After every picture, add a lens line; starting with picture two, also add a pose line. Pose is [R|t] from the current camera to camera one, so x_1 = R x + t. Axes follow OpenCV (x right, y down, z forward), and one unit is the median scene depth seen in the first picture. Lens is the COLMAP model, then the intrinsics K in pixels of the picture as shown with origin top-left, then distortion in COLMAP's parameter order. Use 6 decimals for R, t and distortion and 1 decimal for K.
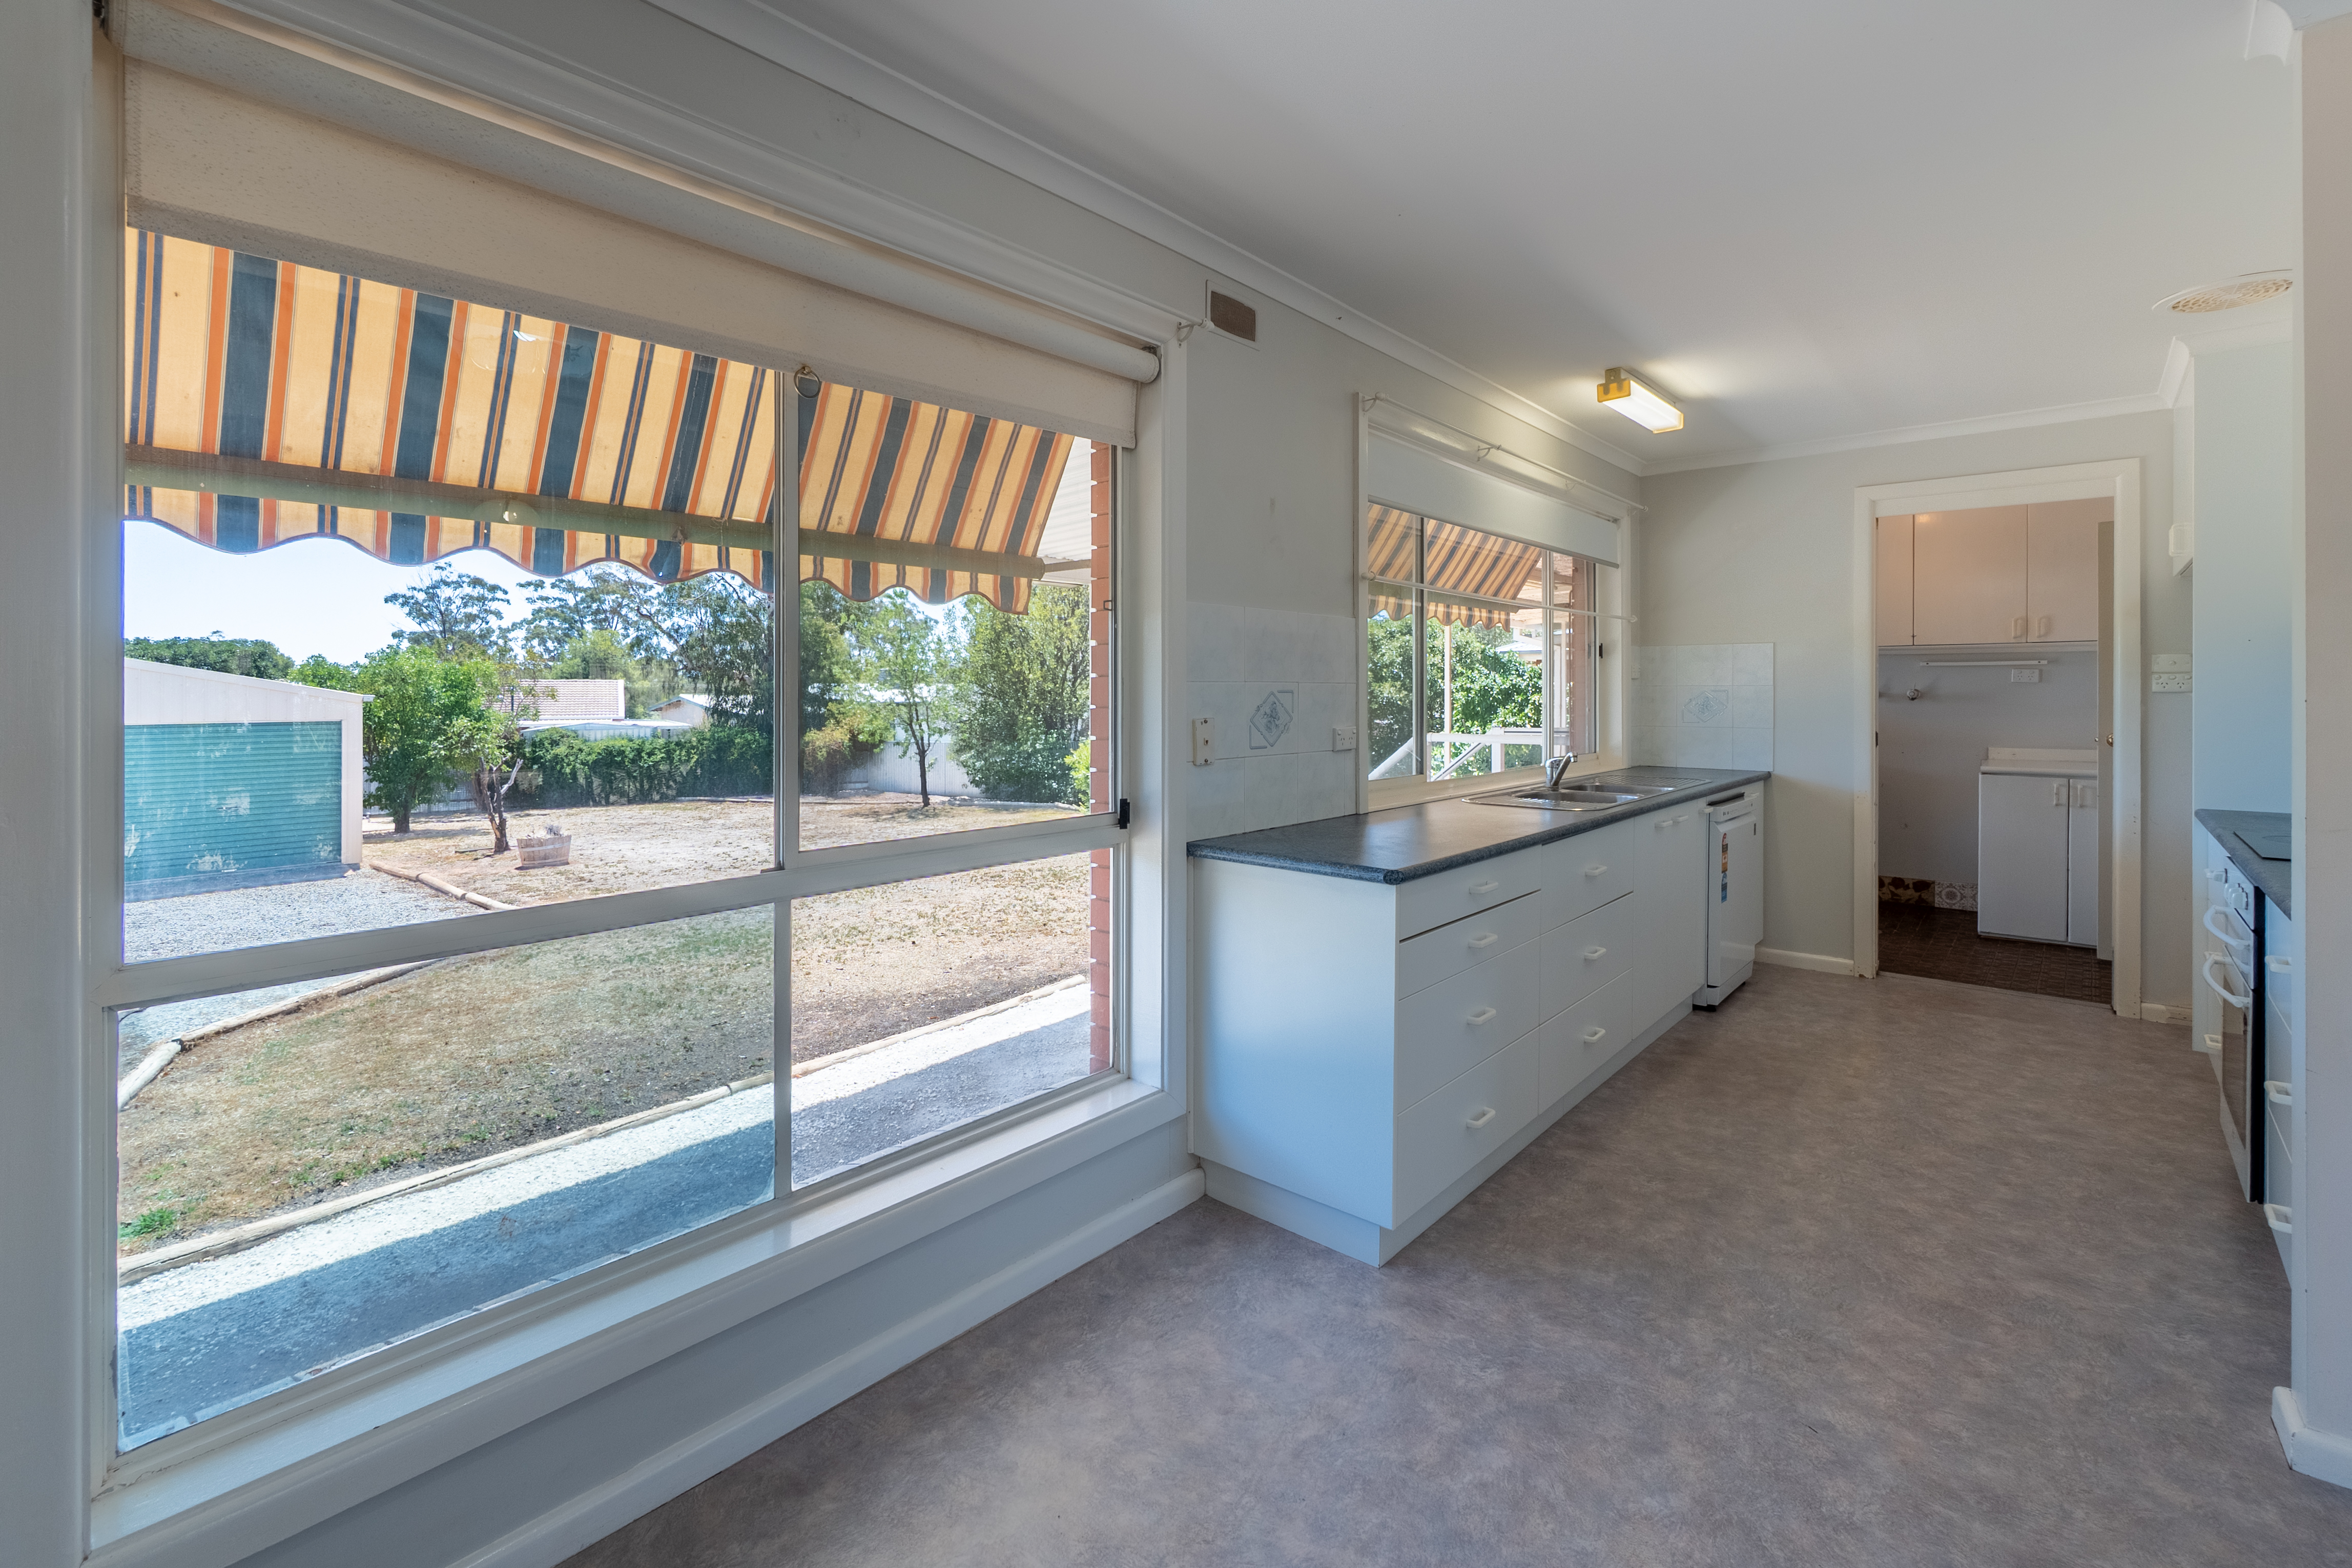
lens RADIAL K [[1038.9, 0, 1177.2], [0, 1038.9, 686.8], [0, 0, 1]] dist [-0.002651, 0.001036]
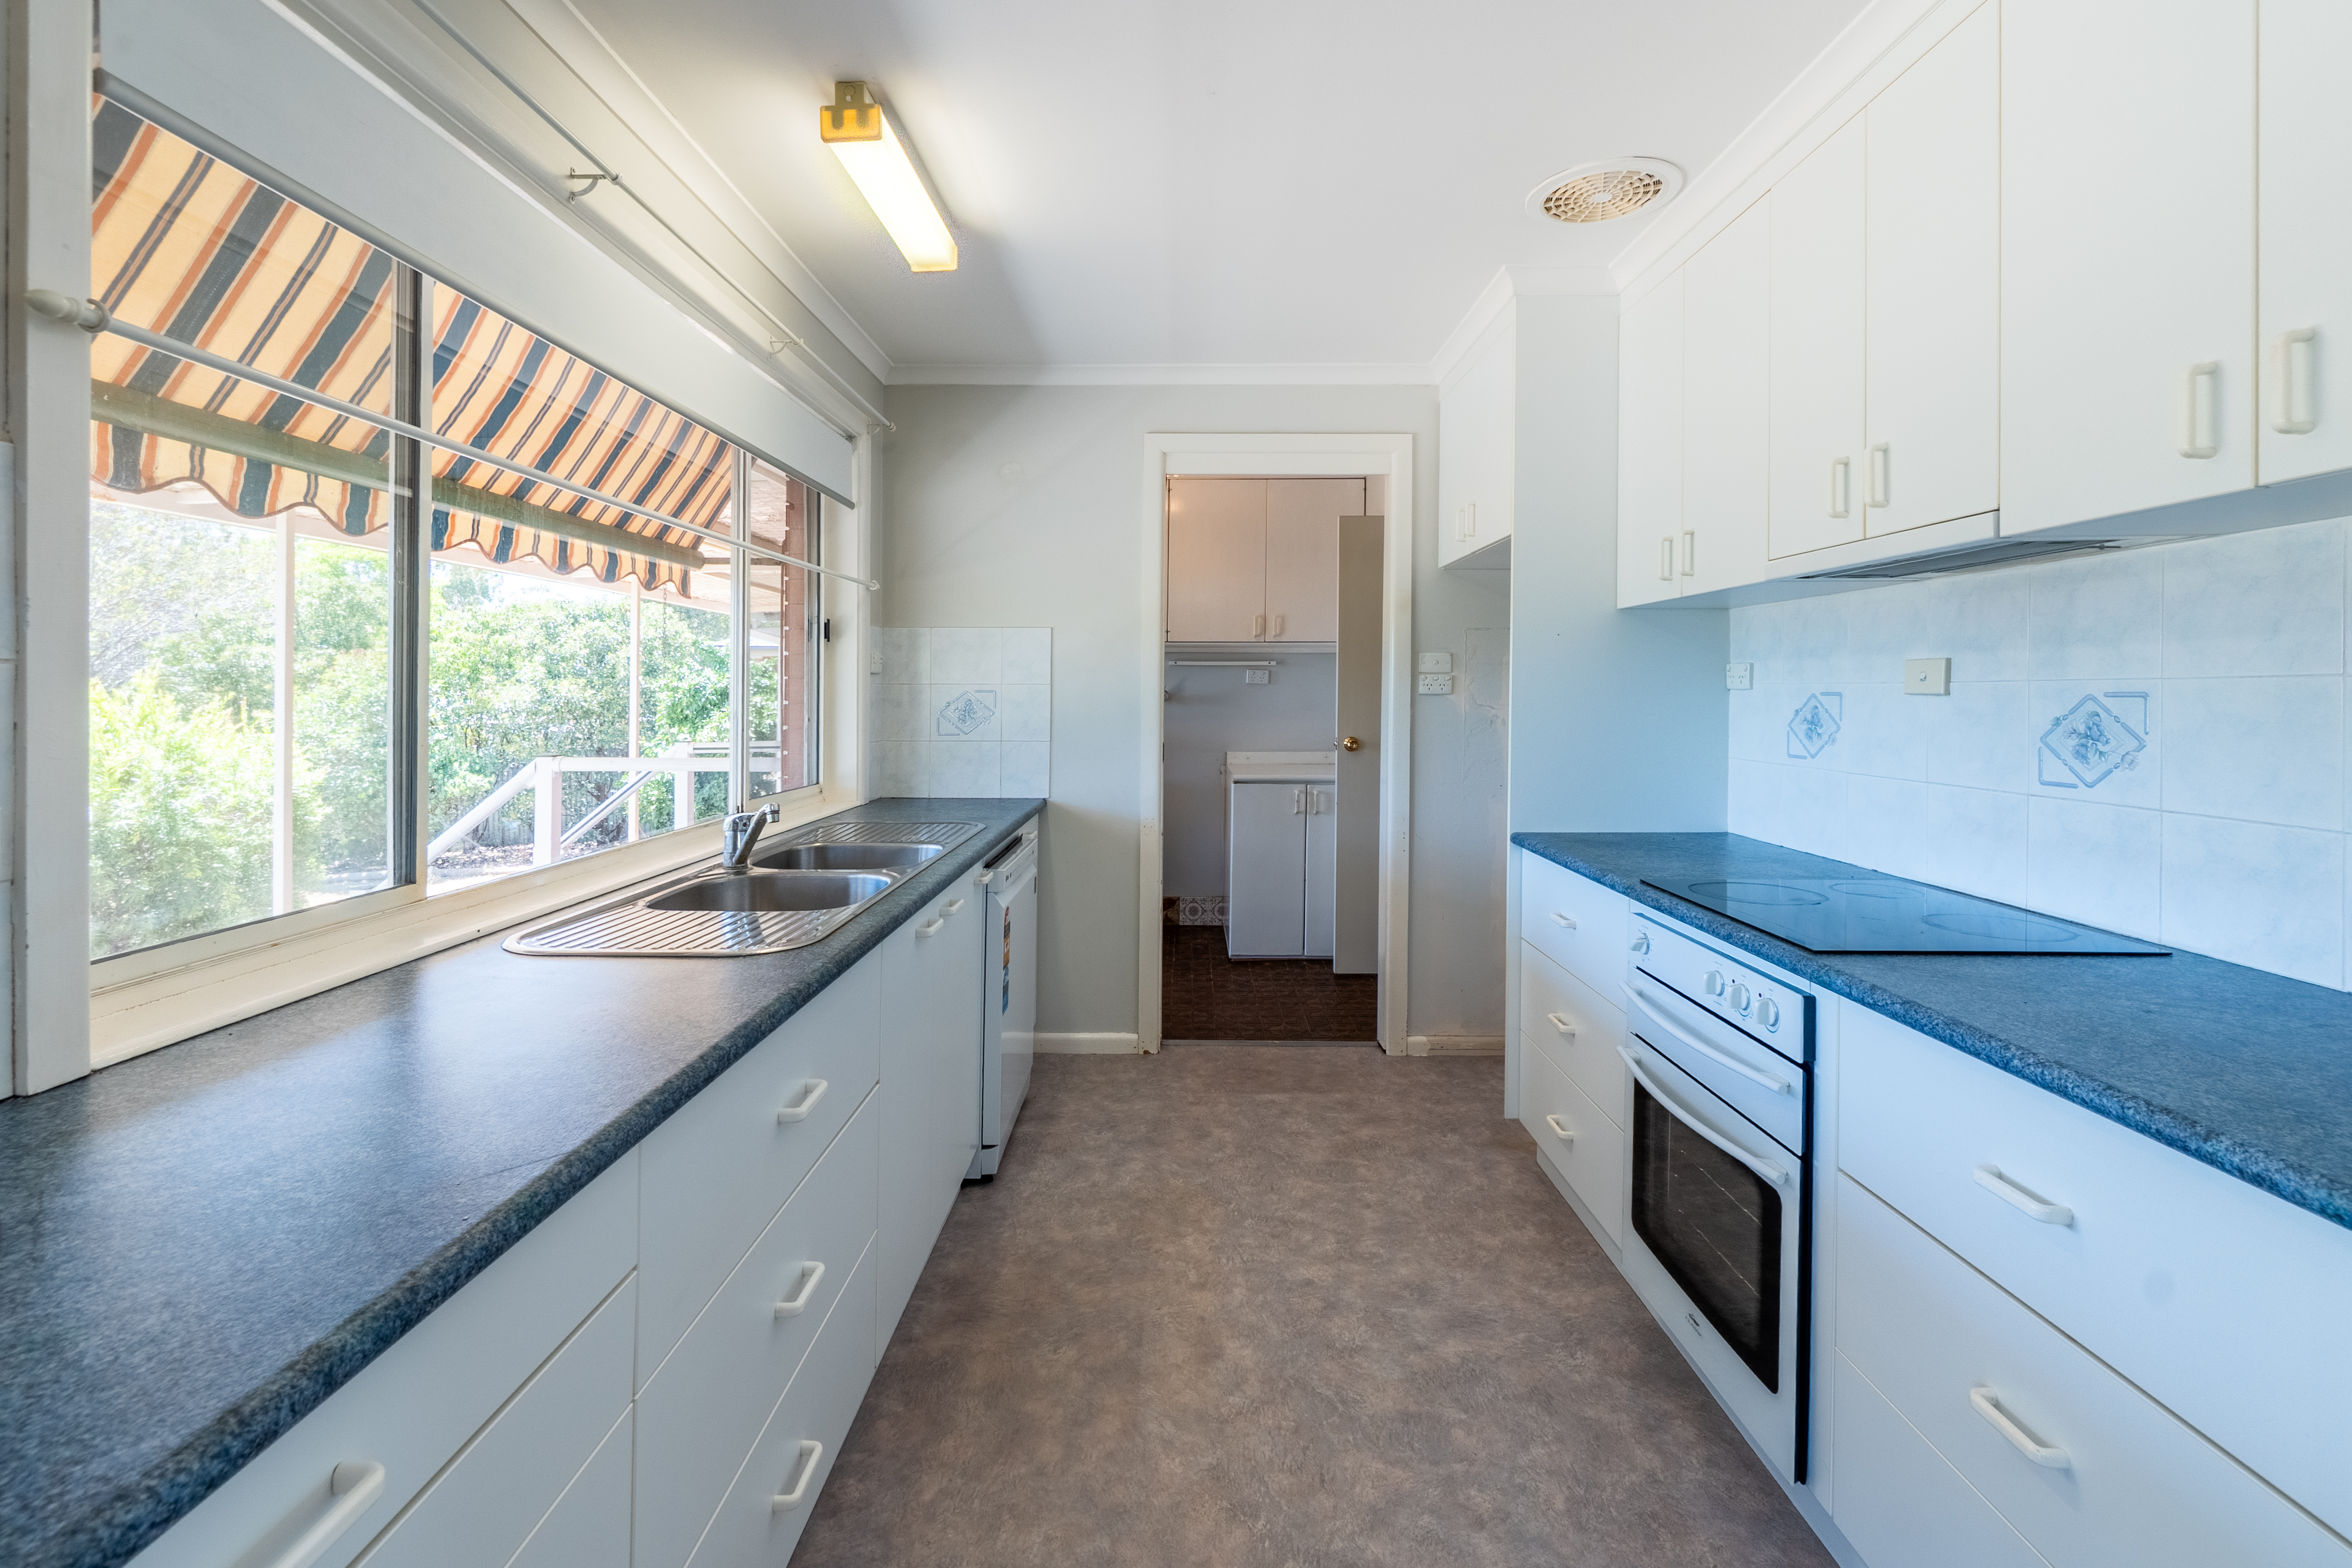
lens RADIAL K [[1038.9, 0, 1177.2], [0, 1038.9, 686.8], [0, 0, 1]] dist [-0.002651, 0.001036]
pose [[0.760149, 0.006915, 0.649712, 0.163588], [-0.006878, 0.999973, -0.002596, 0.002039], [-0.649713, -0.002495, 0.760176, 0.389177]]
